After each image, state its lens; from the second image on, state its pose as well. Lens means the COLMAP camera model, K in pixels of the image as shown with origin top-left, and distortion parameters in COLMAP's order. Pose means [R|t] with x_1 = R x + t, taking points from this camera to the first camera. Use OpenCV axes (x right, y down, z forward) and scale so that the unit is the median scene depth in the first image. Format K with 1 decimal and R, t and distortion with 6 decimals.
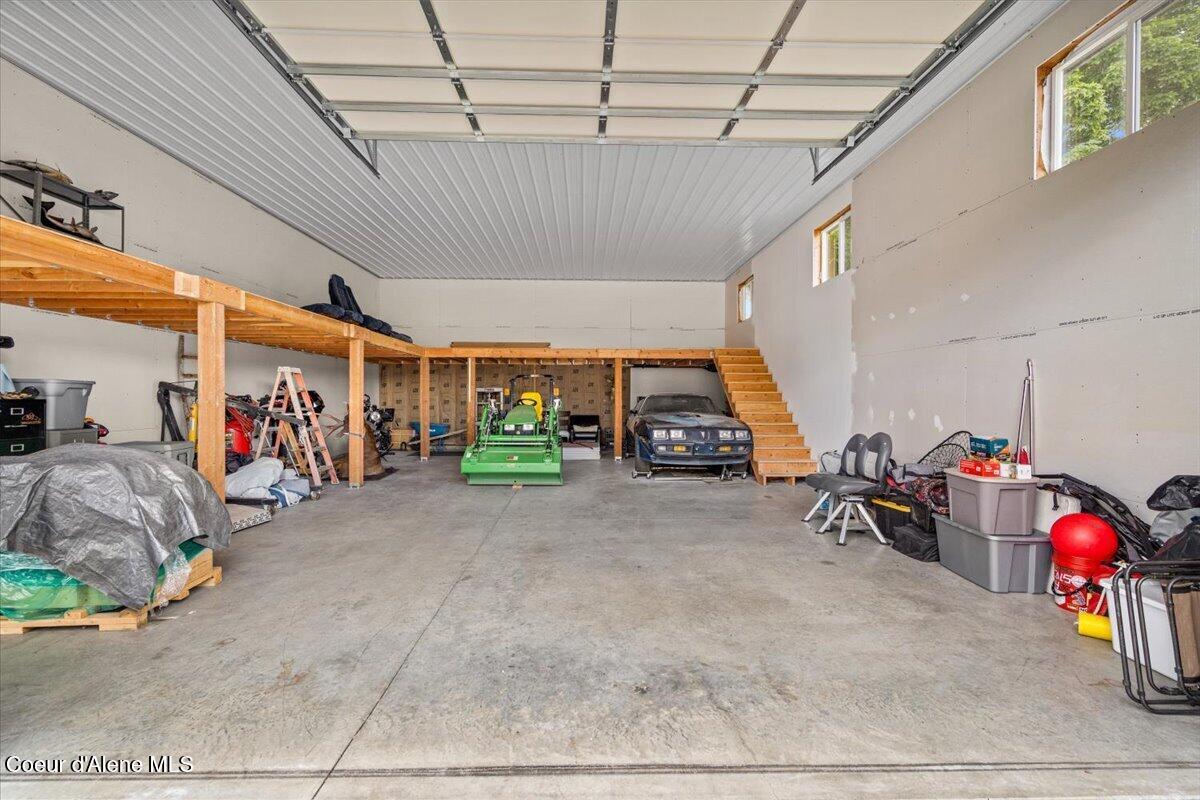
lens RADIAL K [[543.1, 0, 596.1], [0, 543.1, 398.4], [0, 0, 1]] dist [-0.002894, 0.000392]
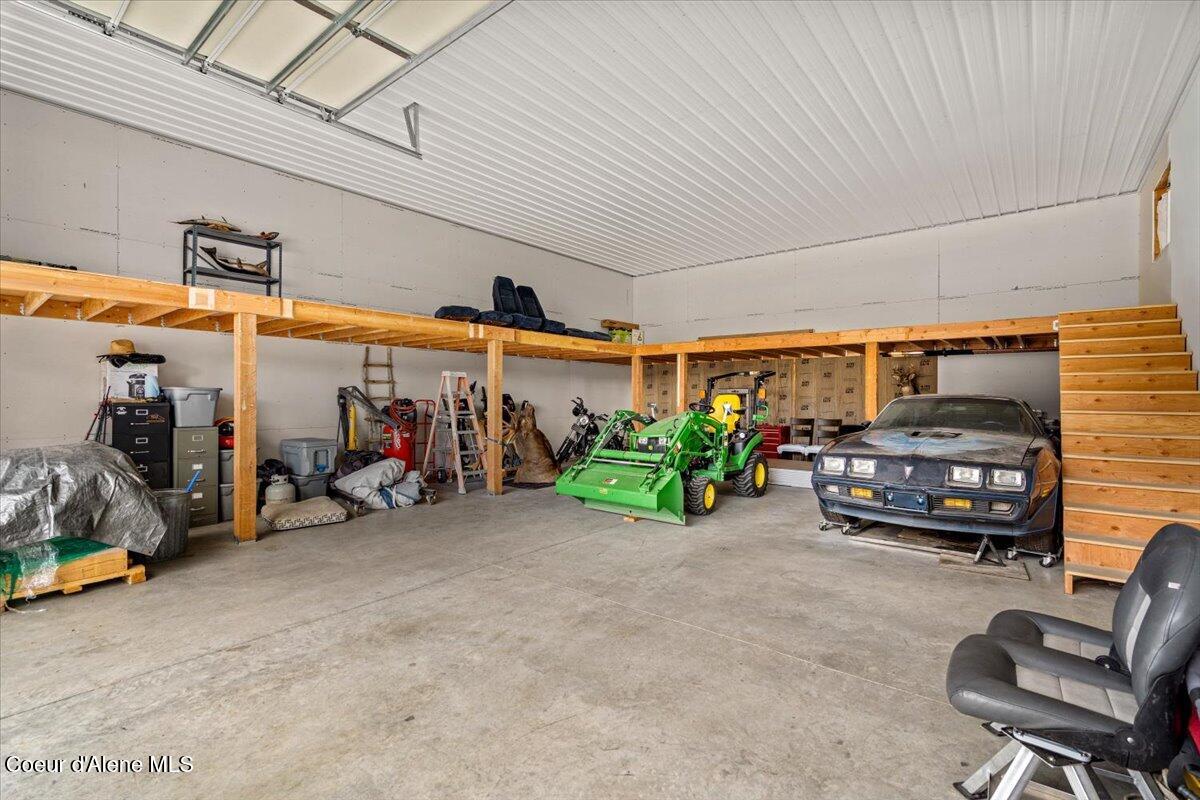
lens RADIAL K [[543.1, 0, 596.1], [0, 543.1, 398.4], [0, 0, 1]] dist [-0.002894, 0.000392]
pose [[0.754282, -0.000423, -0.656550, 0.317412], [-0.001670, 0.999995, -0.002564, -0.004282], [0.656548, 0.003030, 0.754278, 0.394283]]
